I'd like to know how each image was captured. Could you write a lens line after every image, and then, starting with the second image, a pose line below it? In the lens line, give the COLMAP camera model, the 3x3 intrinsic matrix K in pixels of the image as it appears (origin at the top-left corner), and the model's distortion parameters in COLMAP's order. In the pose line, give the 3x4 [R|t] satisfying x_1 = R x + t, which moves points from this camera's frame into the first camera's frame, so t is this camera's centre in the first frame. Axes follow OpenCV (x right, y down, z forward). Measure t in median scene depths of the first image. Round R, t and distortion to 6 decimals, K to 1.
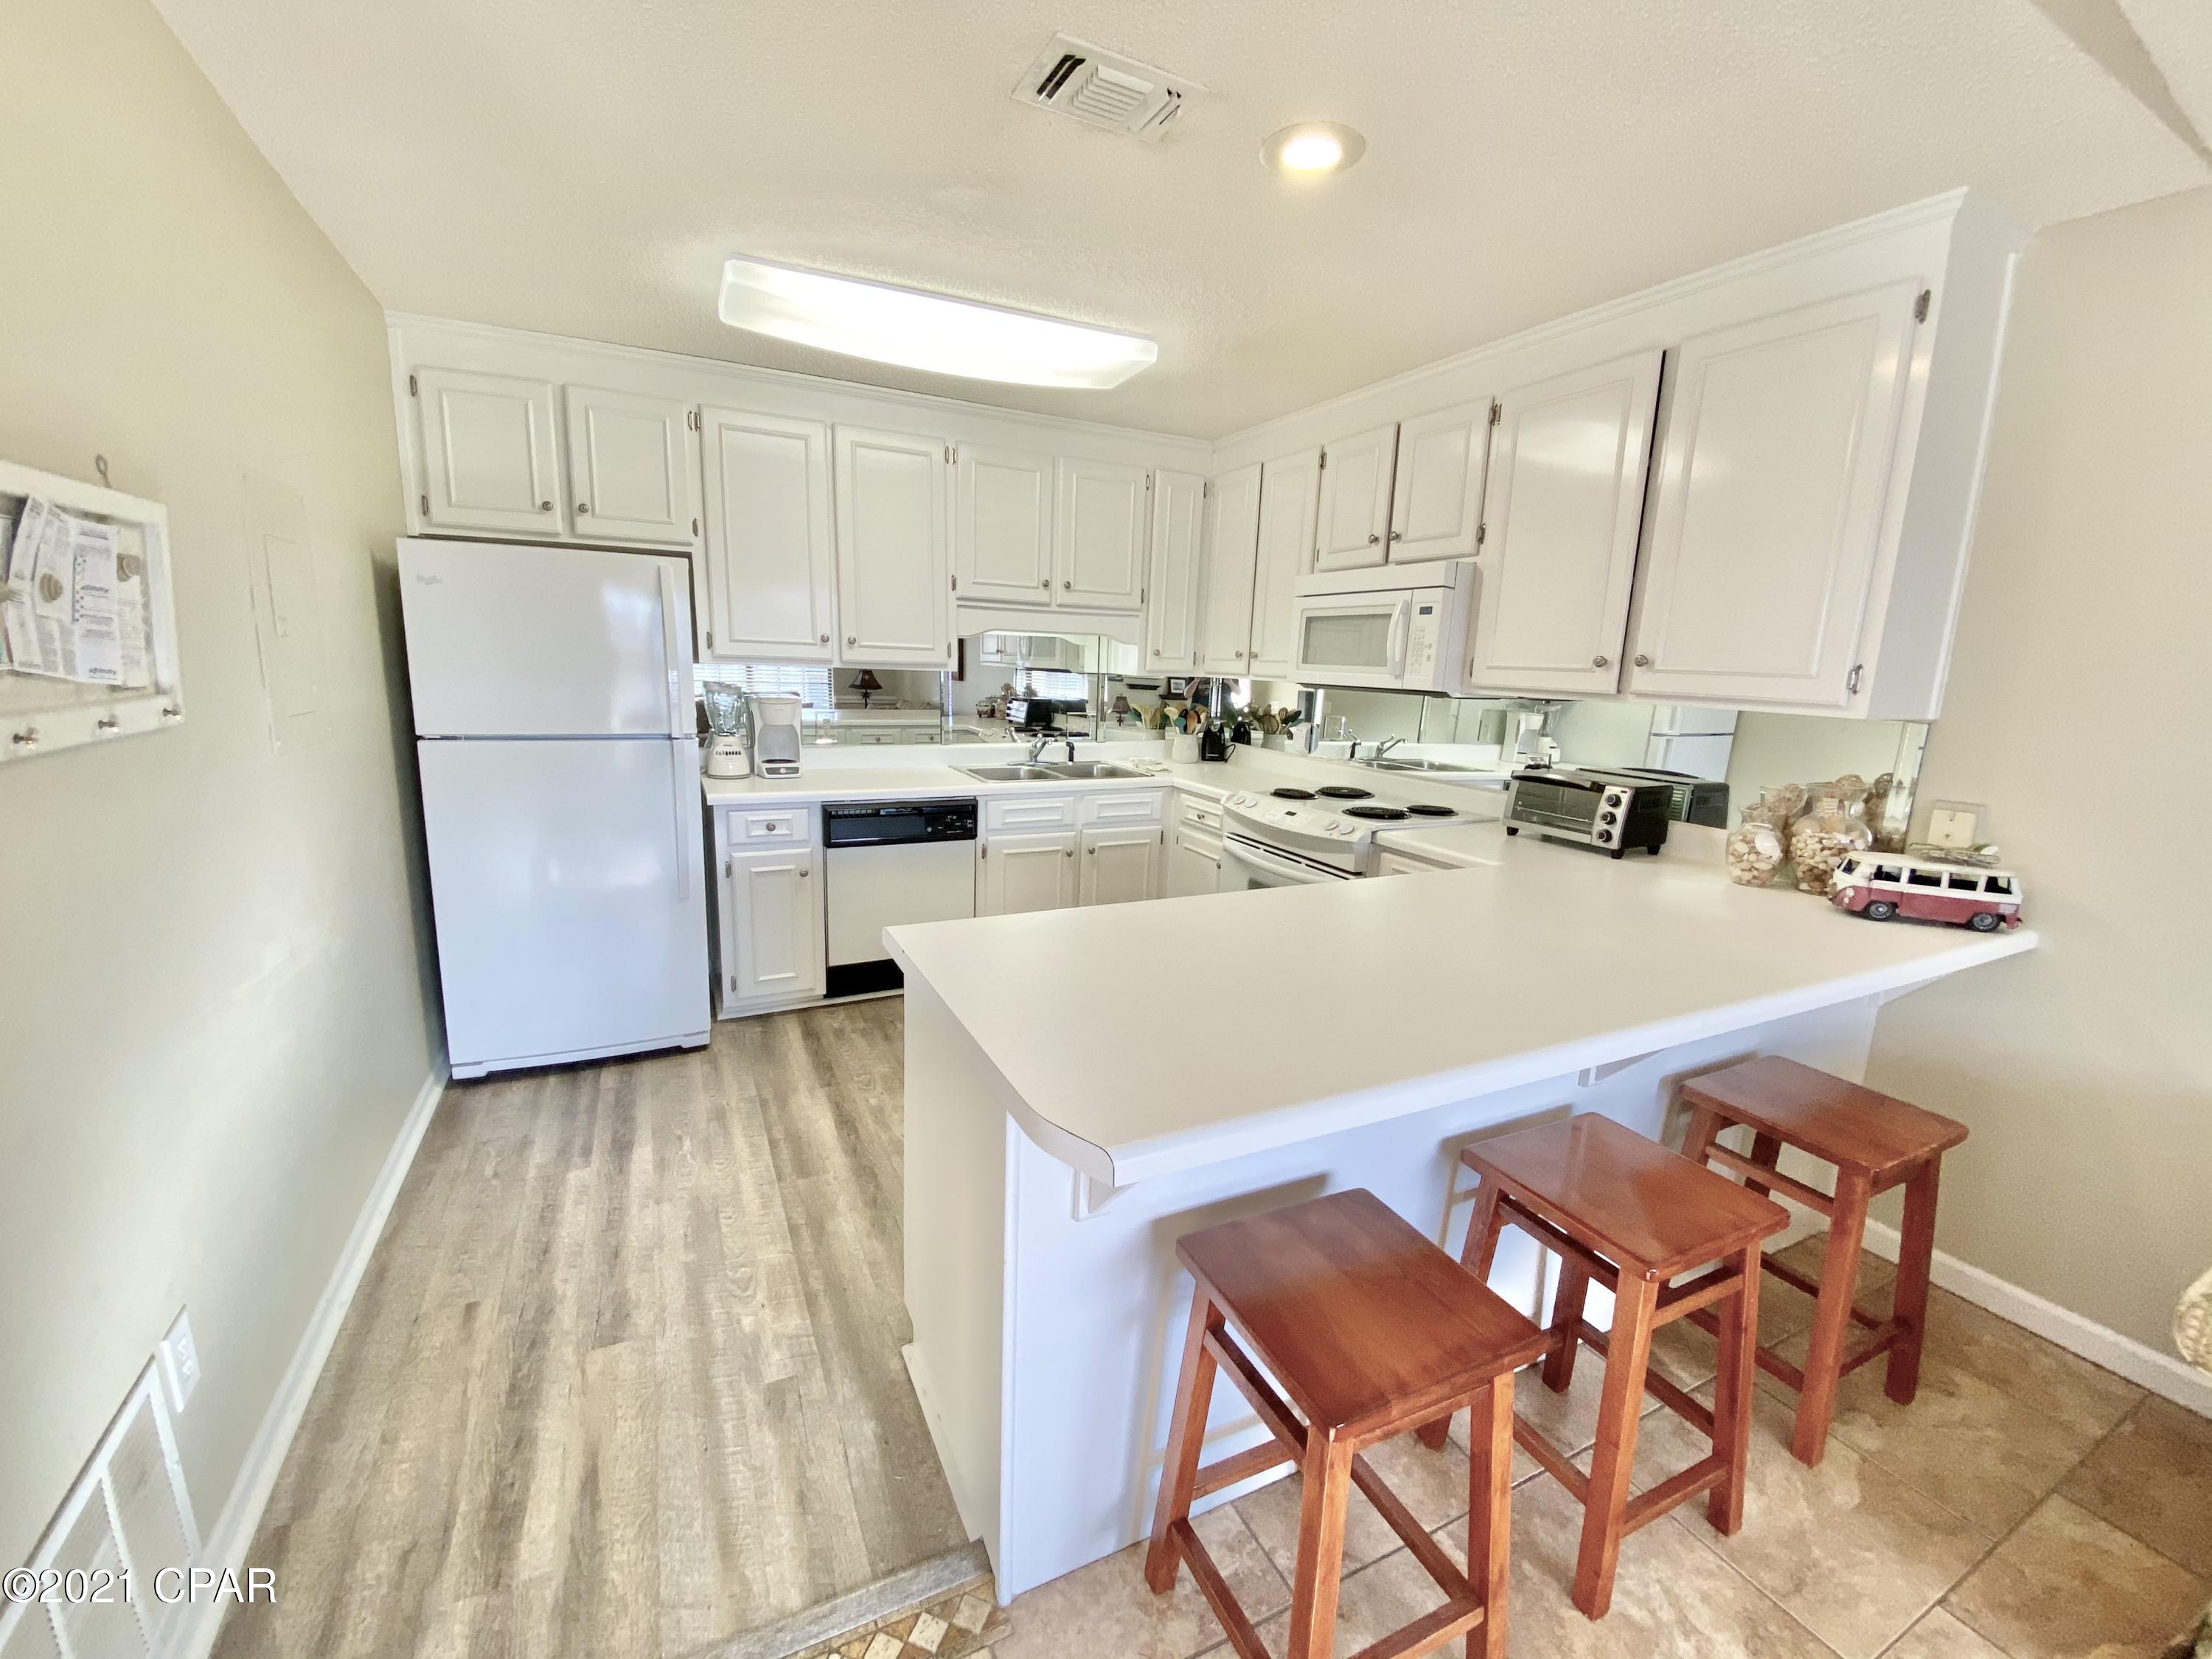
lens RADIAL K [[899.1, 0, 1099.5], [0, 899.1, 825.2], [0, 0, 1]] dist [0.021170, -0.019596]
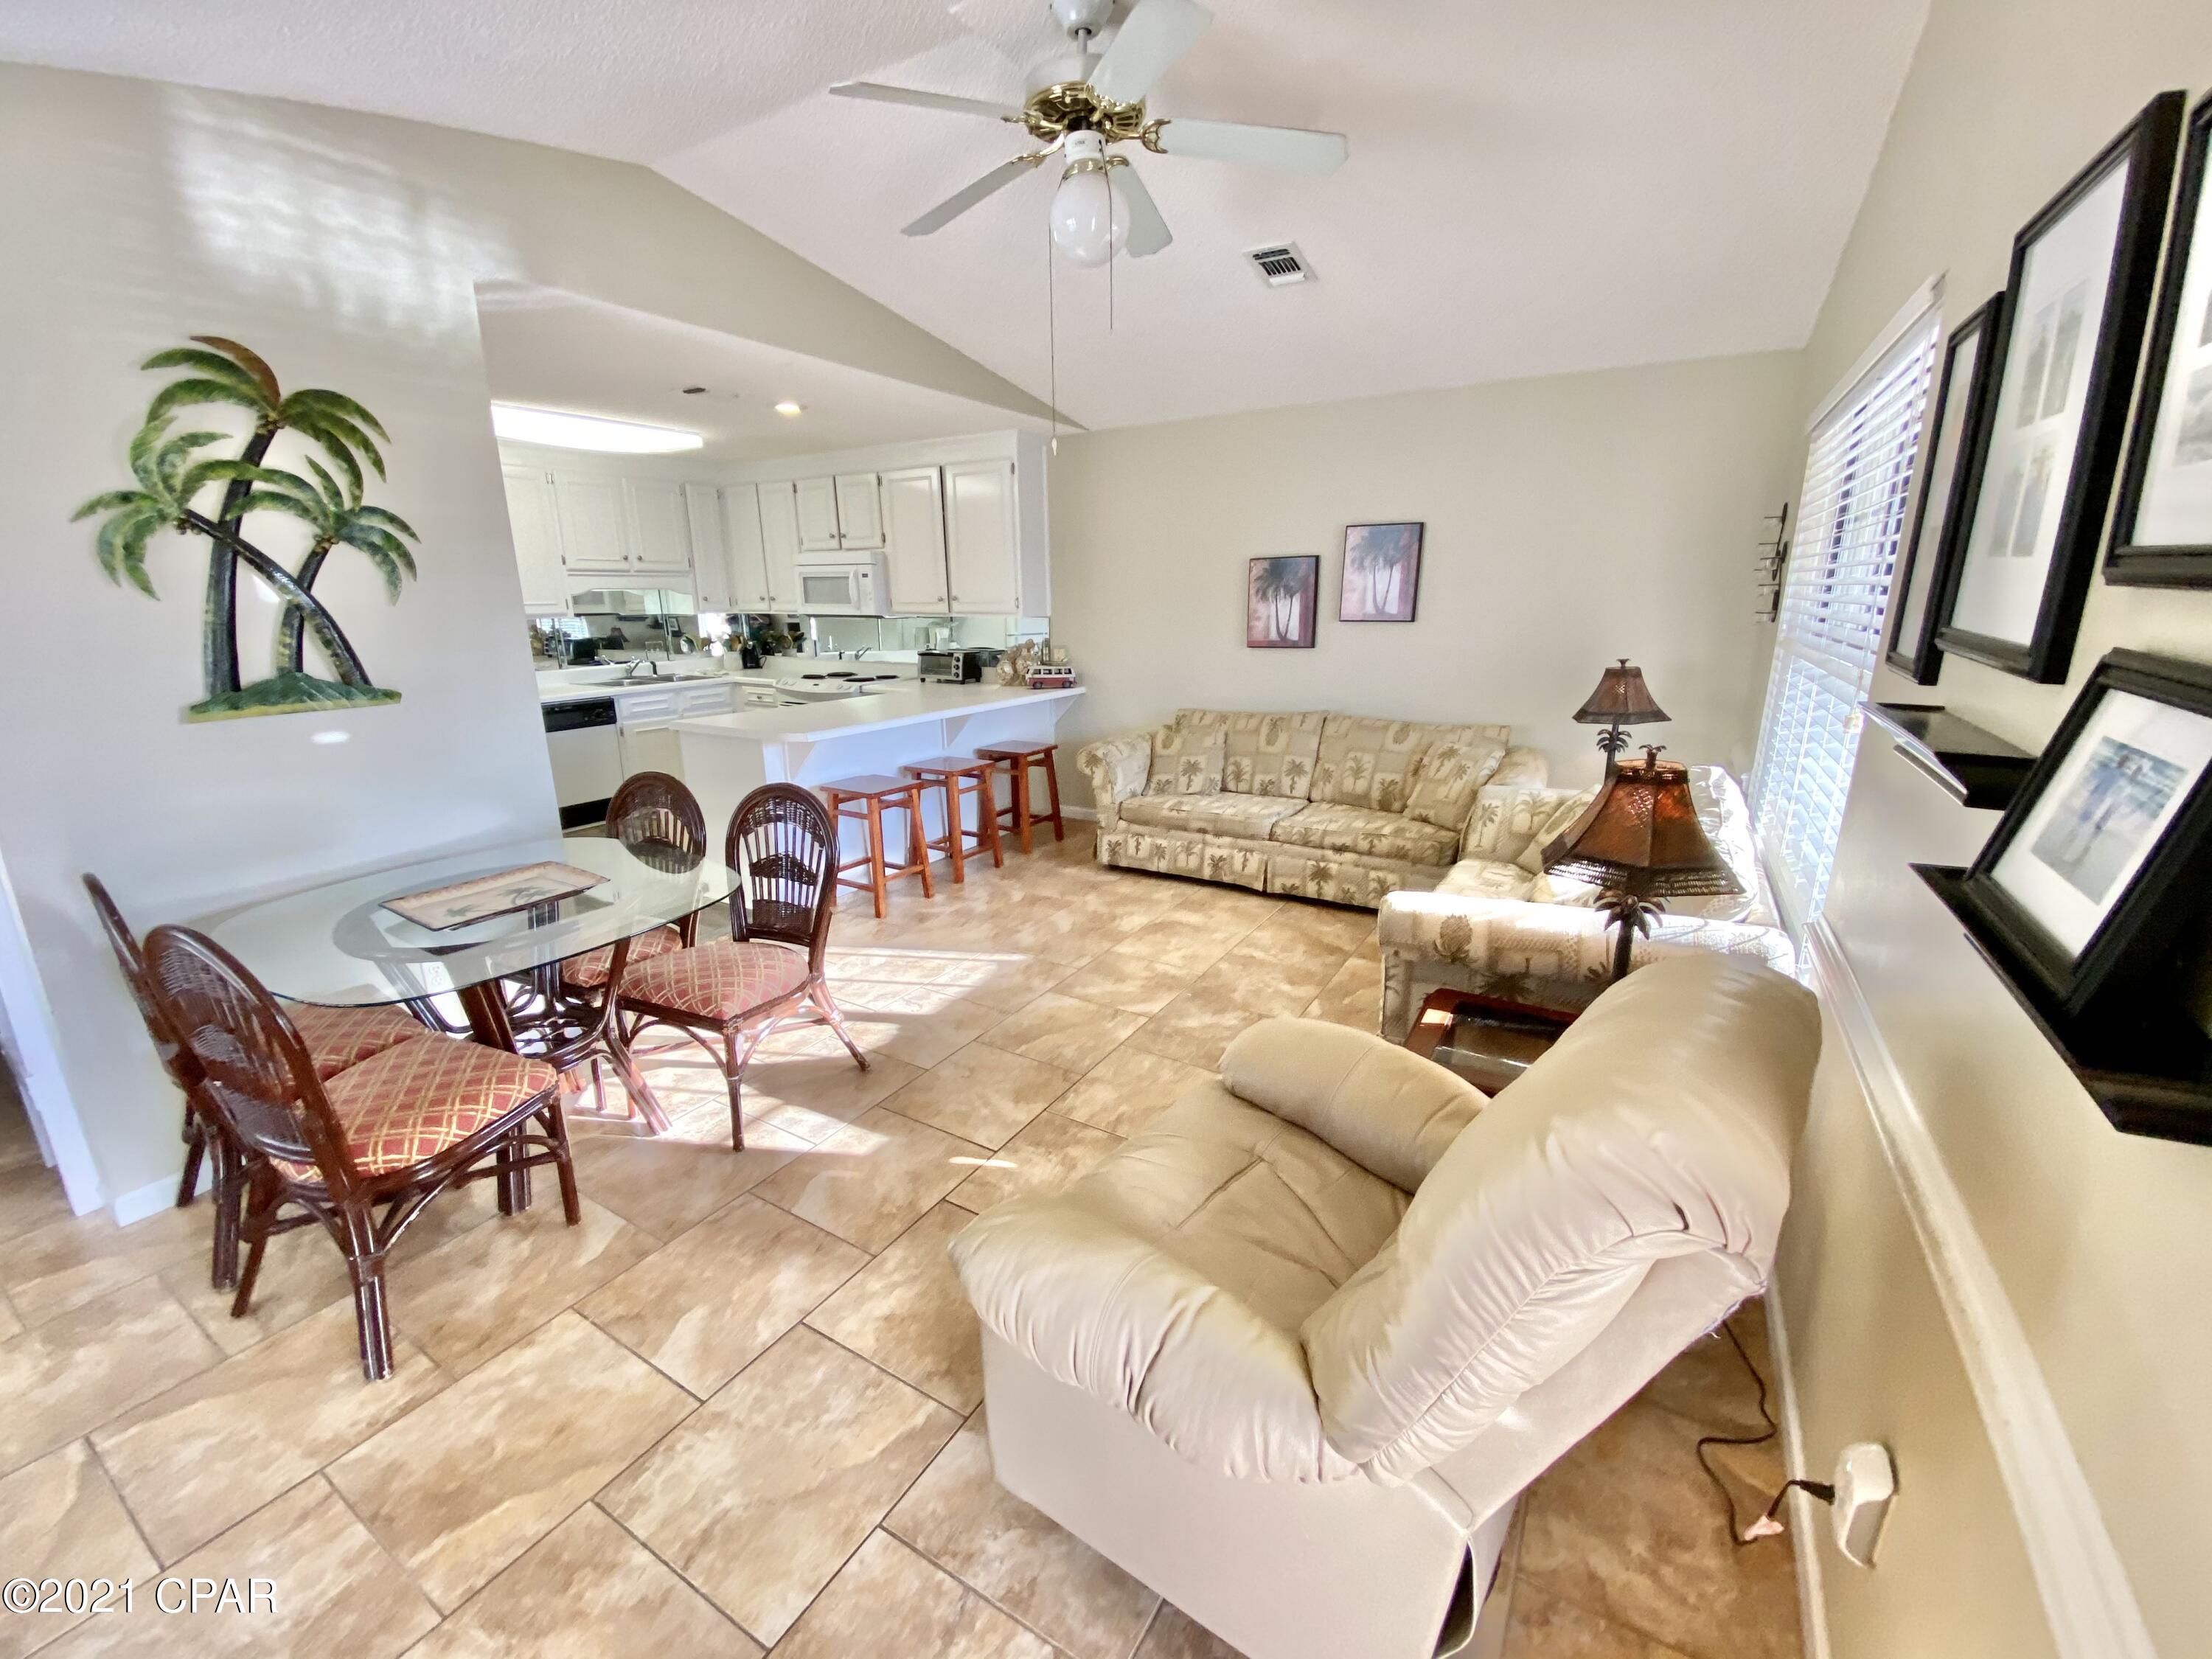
lens RADIAL K [[864.7, 0, 1121.8], [0, 864.7, 853.9], [0, 0, 1]] dist [0.019567, -0.016806]
pose [[0.827351, -0.195166, 0.526689, -0.329344], [0.134040, 0.979205, 0.152288, 0.166378], [-0.545457, -0.055398, 0.836306, -1.039385]]
